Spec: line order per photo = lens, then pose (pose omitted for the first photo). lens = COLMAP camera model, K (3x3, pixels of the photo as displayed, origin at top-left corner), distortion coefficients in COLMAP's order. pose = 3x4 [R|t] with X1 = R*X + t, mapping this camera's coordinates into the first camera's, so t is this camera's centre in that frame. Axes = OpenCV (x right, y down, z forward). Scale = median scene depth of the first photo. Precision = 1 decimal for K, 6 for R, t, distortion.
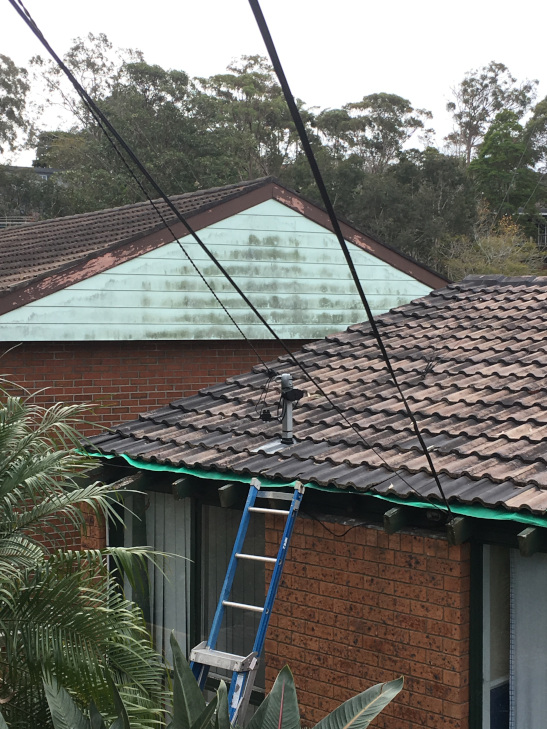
lens RADIAL K [[1310.5, 0, 273.5], [0, 1310.5, 364.5], [0, 0, 1]] dist [-0.025798, -0.065959]
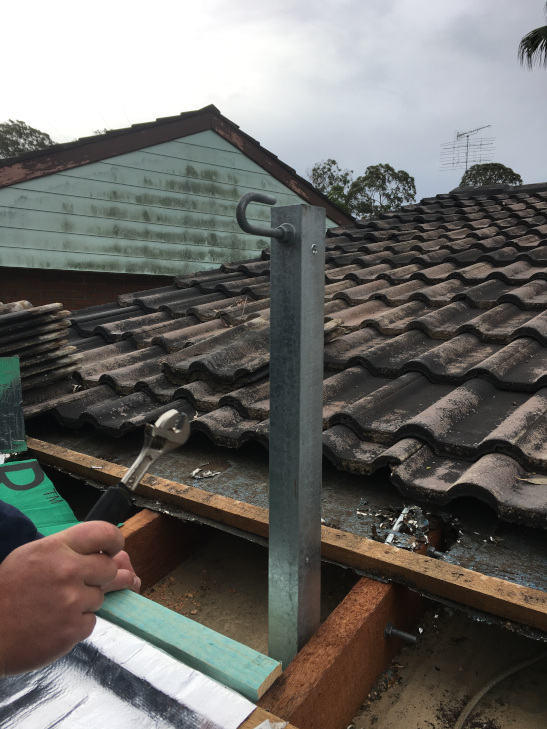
lens RADIAL K [[614.4, 0, 274.7], [0, 614.4, 369.3], [0, 0, 1]] dist [0.038034, -0.004629]
pose [[0.994125, 0.010678, 0.107711, -0.001605], [-0.018770, 0.997052, 0.074391, 0.014373], [-0.106599, -0.075976, 0.991395, 0.537261]]
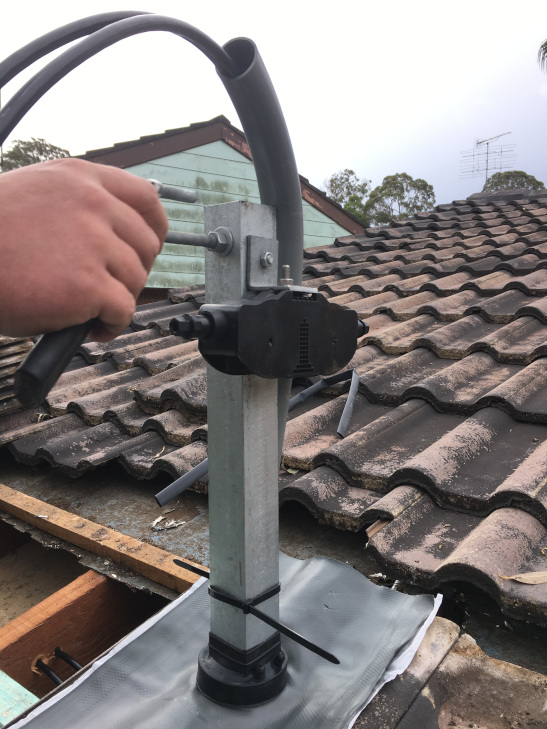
lens RADIAL K [[619.2, 0, 273.5], [0, 619.2, 364.5], [0, 0, 1]] dist [0.040607, -0.002934]
pose [[0.997304, 0.005311, 0.073189, 0.004708], [-0.008849, 0.998803, 0.048106, 0.013030], [-0.072846, -0.048624, 0.996157, 0.548172]]
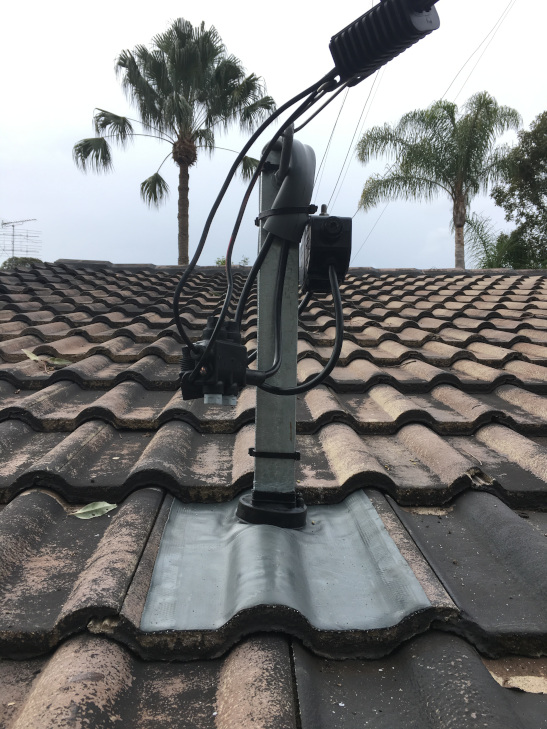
lens RADIAL K [[633.4, 0, 253.5], [0, 633.4, 365.6], [0, 0, 1]] dist [0.034149, -0.000083]
pose [[0.697392, 0.043453, 0.715371, -0.032816], [0.027424, 0.995811, -0.087223, 0.027388], [-0.716165, 0.080447, 0.693279, 0.553217]]
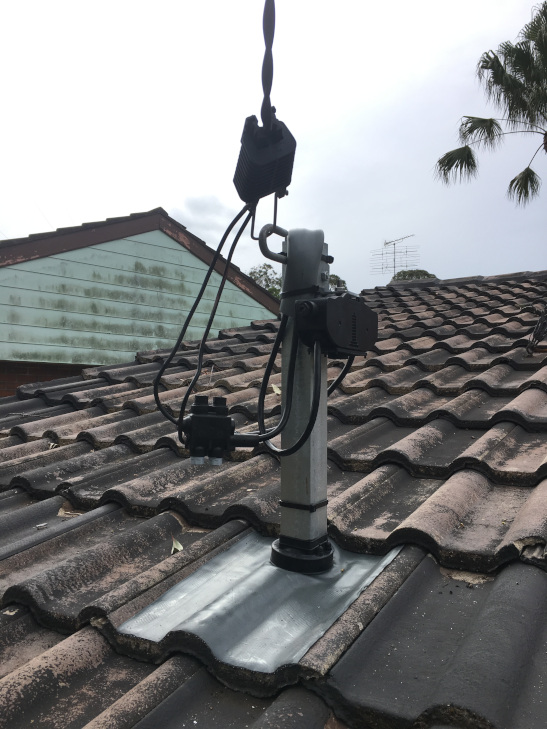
lens RADIAL K [[619.2, 0, 273.5], [0, 619.2, 364.5], [0, 0, 1]] dist [0.040607, -0.002934]
pose [[0.979435, 0.021307, 0.200631, -0.008719], [-0.002289, 0.995518, -0.094549, 0.022361], [-0.201746, 0.092145, 0.975094, 0.530296]]
